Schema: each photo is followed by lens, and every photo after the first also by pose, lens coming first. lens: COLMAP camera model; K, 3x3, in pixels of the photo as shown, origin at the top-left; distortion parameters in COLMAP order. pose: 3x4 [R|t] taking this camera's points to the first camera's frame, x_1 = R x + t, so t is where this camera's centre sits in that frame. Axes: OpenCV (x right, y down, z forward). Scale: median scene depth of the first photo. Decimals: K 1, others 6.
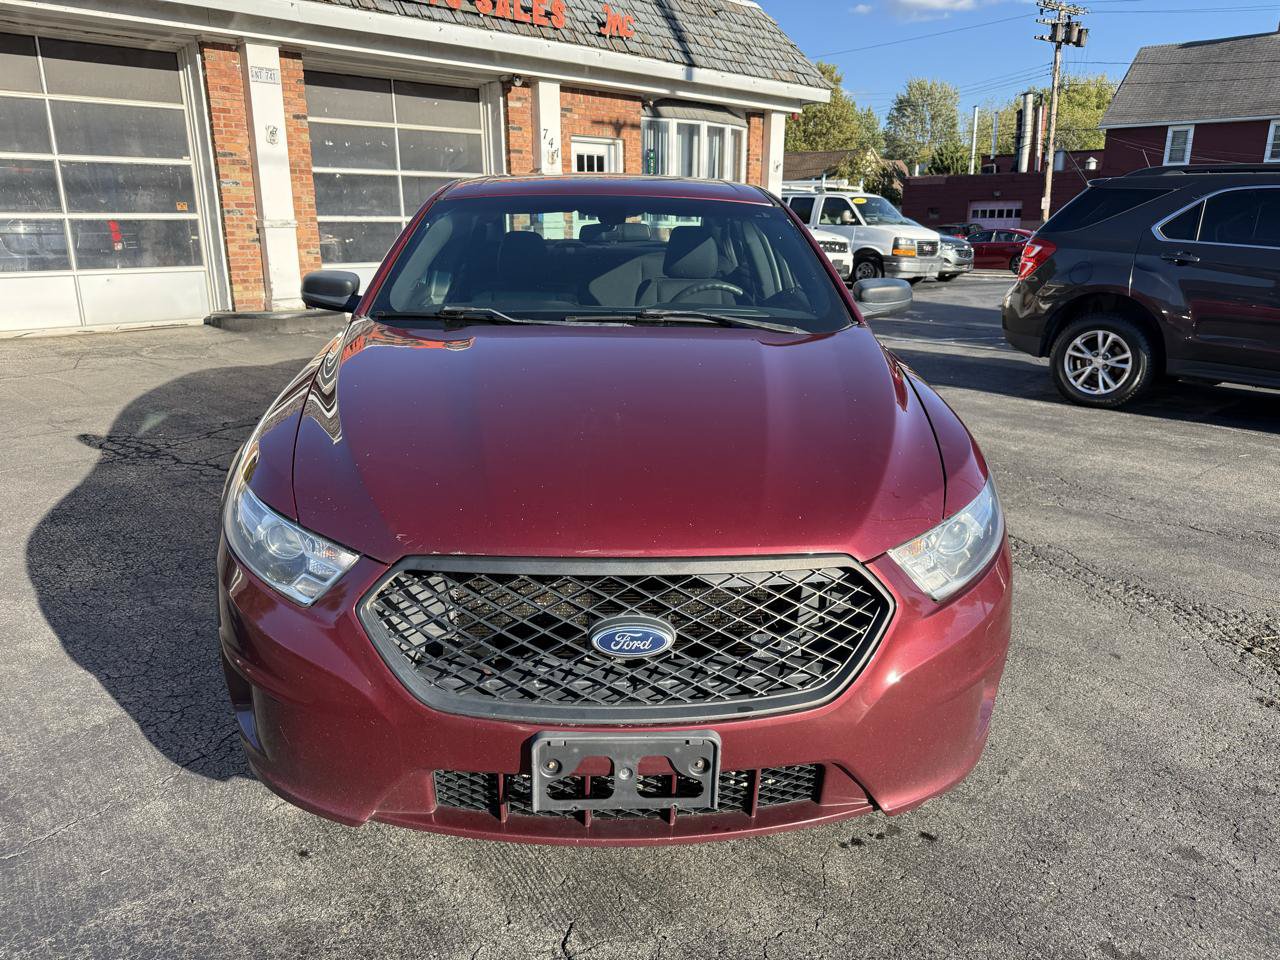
lens RADIAL K [[921.4, 0, 638.6], [0, 921.4, 504.4], [0, 0, 1]] dist [-0.003490, -0.006394]
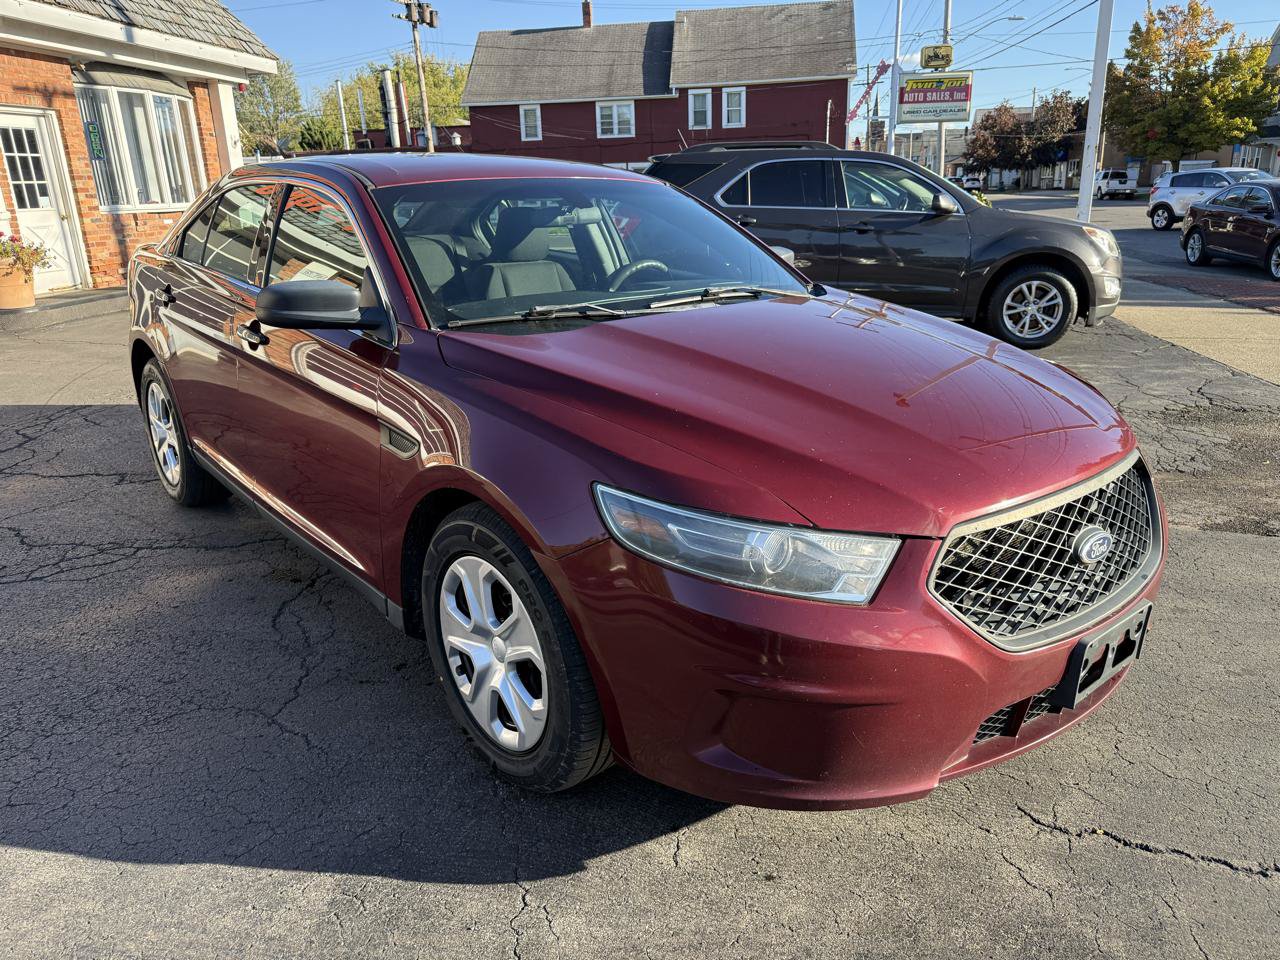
lens RADIAL K [[917.9, 0, 611.7], [0, 917.9, 500.9], [0, 0, 1]] dist [0.052493, -0.059405]
pose [[0.792699, -0.221280, 0.568035, -0.165084], [0.210238, 0.973862, 0.085982, -0.020972], [-0.572214, 0.051265, 0.818501, 0.049364]]
